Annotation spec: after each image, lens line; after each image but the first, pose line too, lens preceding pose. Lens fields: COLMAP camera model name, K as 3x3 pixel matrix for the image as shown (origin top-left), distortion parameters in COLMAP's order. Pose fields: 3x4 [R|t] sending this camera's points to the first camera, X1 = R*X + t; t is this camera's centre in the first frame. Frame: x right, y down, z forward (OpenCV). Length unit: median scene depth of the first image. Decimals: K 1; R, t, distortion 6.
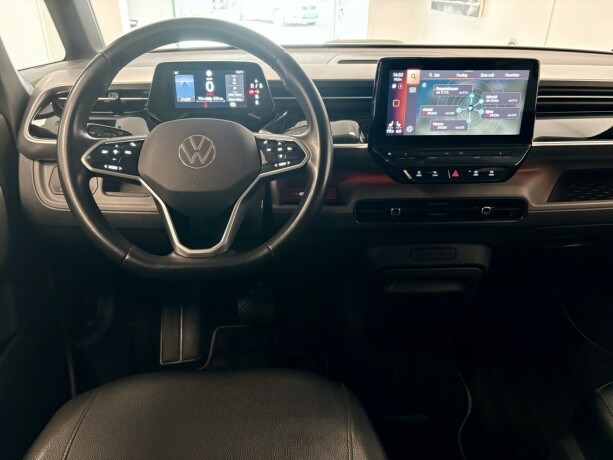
lens RADIAL K [[456.1, 0, 306.5], [0, 456.1, 230.0], [0, 0, 1]] dist [0.005098, 0.002361]
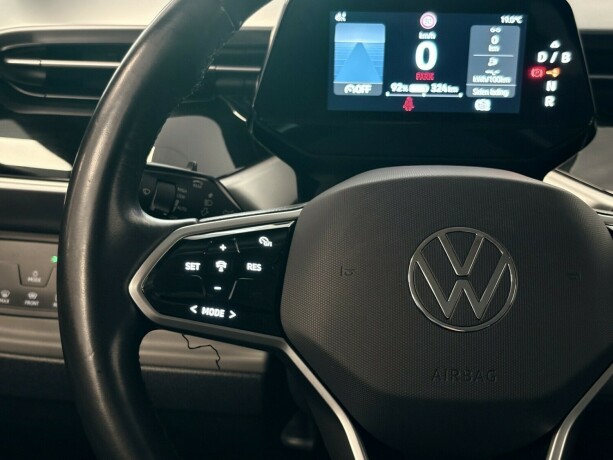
lens RADIAL K [[947.1, 0, 306.5], [0, 947.1, 230.0], [0, 0, 1]] dist [0.231467, -1.065656]
pose [[0.995862, 0.047848, -0.077256, -0.242769], [-0.050837, 0.998014, -0.037194, -0.141662], [0.075323, 0.040968, 0.996317, 0.232696]]
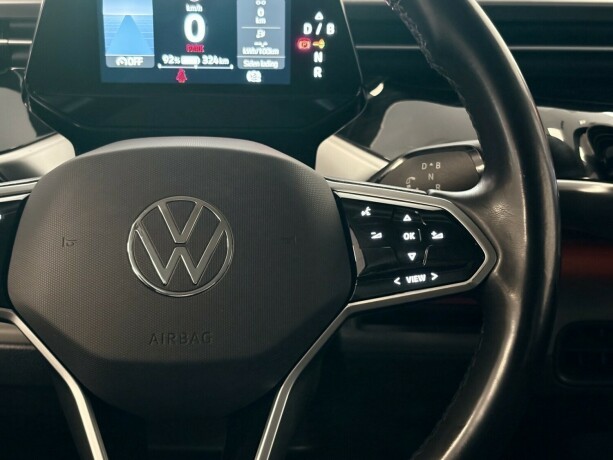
lens RADIAL K [[947.1, 0, 306.5], [0, 947.1, 230.0], [0, 0, 1]] dist [0.231467, -1.065656]
pose [[0.999678, 0.023891, -0.008508, -0.110286], [-0.023974, 0.999664, -0.009825, -0.144410], [0.008271, 0.010026, 0.999916, 0.219883]]
